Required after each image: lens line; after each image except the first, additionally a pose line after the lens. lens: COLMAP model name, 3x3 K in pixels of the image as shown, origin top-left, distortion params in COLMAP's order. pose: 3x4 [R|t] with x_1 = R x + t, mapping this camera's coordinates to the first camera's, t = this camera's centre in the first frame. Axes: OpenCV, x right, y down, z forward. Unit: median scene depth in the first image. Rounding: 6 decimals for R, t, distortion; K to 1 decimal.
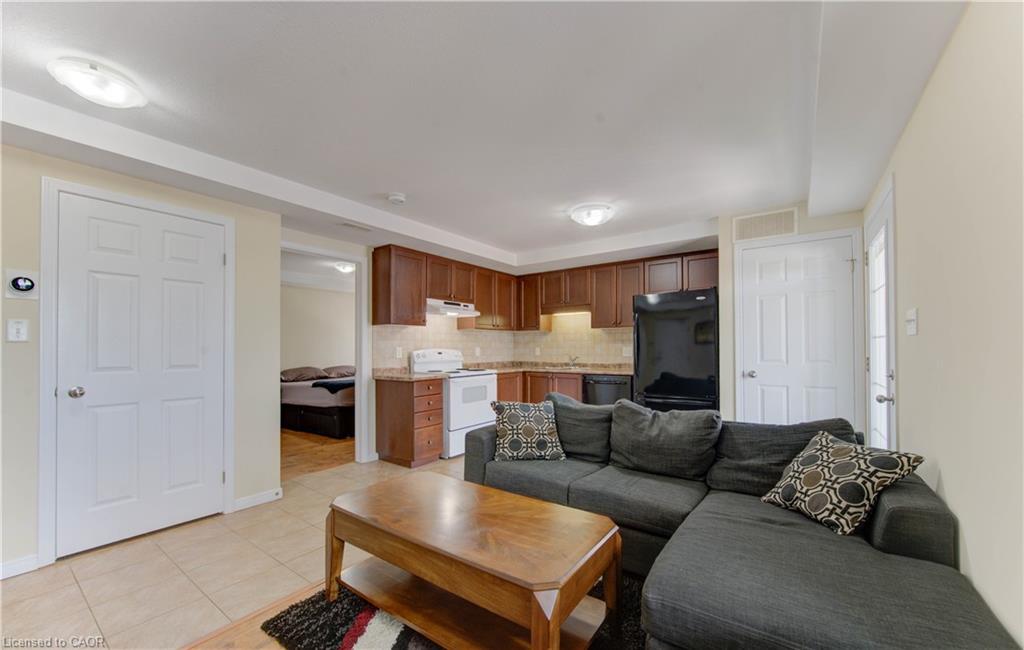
lens RADIAL K [[391.7, 0, 533.9], [0, 391.7, 344.4], [0, 0, 1]] dist [0.000155, 0.000020]
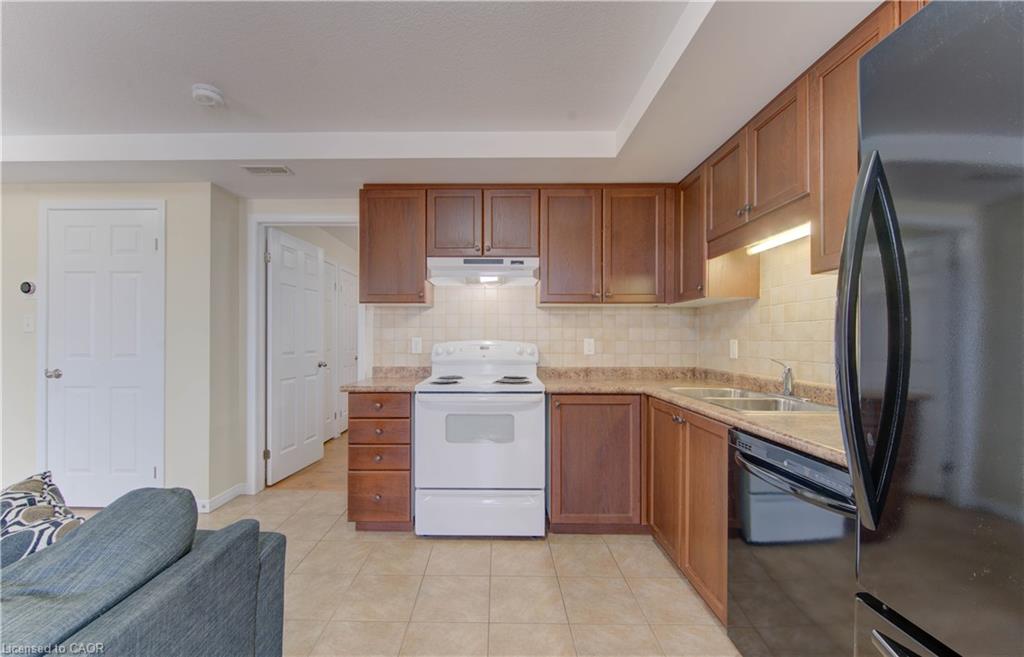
lens RADIAL K [[403.8, 0, 490.3], [0, 403.8, 338.7], [0, 0, 1]] dist [-0.001672, -0.000193]
pose [[0.552633, 0.008234, -0.833384, 0.277404], [0.003034, 0.999925, 0.011892, 0.001237], [0.833419, -0.009101, 0.552567, 0.661543]]
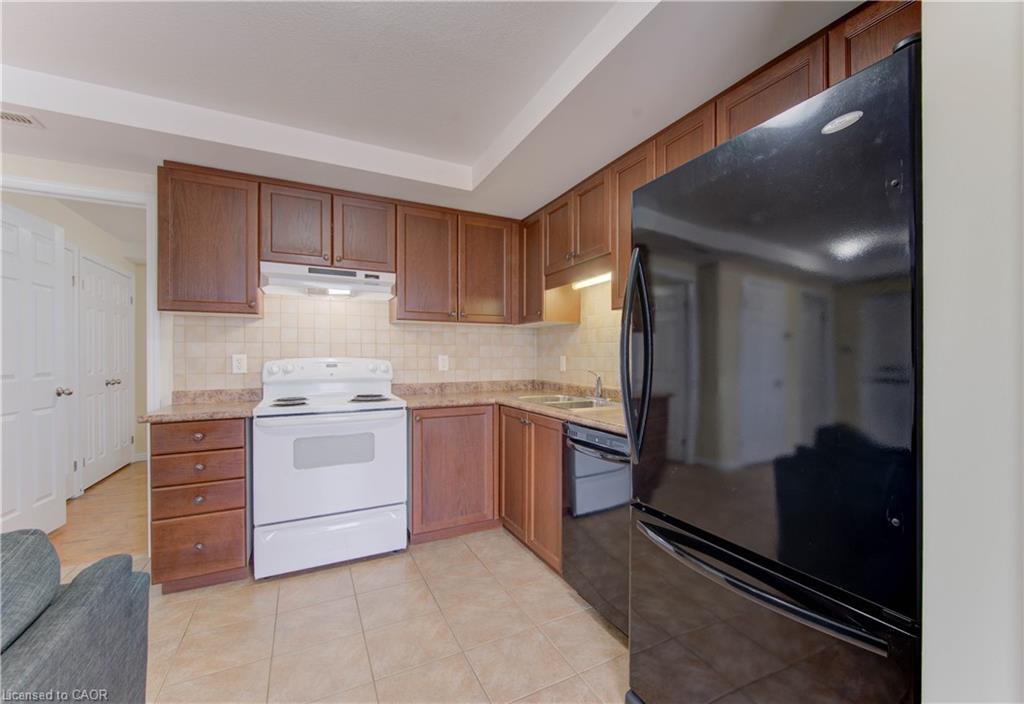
lens RADIAL K [[438.1, 0, 557.1], [0, 438.1, 356.2], [0, 0, 1]] dist [-0.011311, -0.000280]
pose [[0.902280, 0.008601, -0.431065, 0.308583], [-0.002587, 0.999891, 0.014534, -0.000108], [0.431143, -0.011998, 0.902204, 0.578816]]
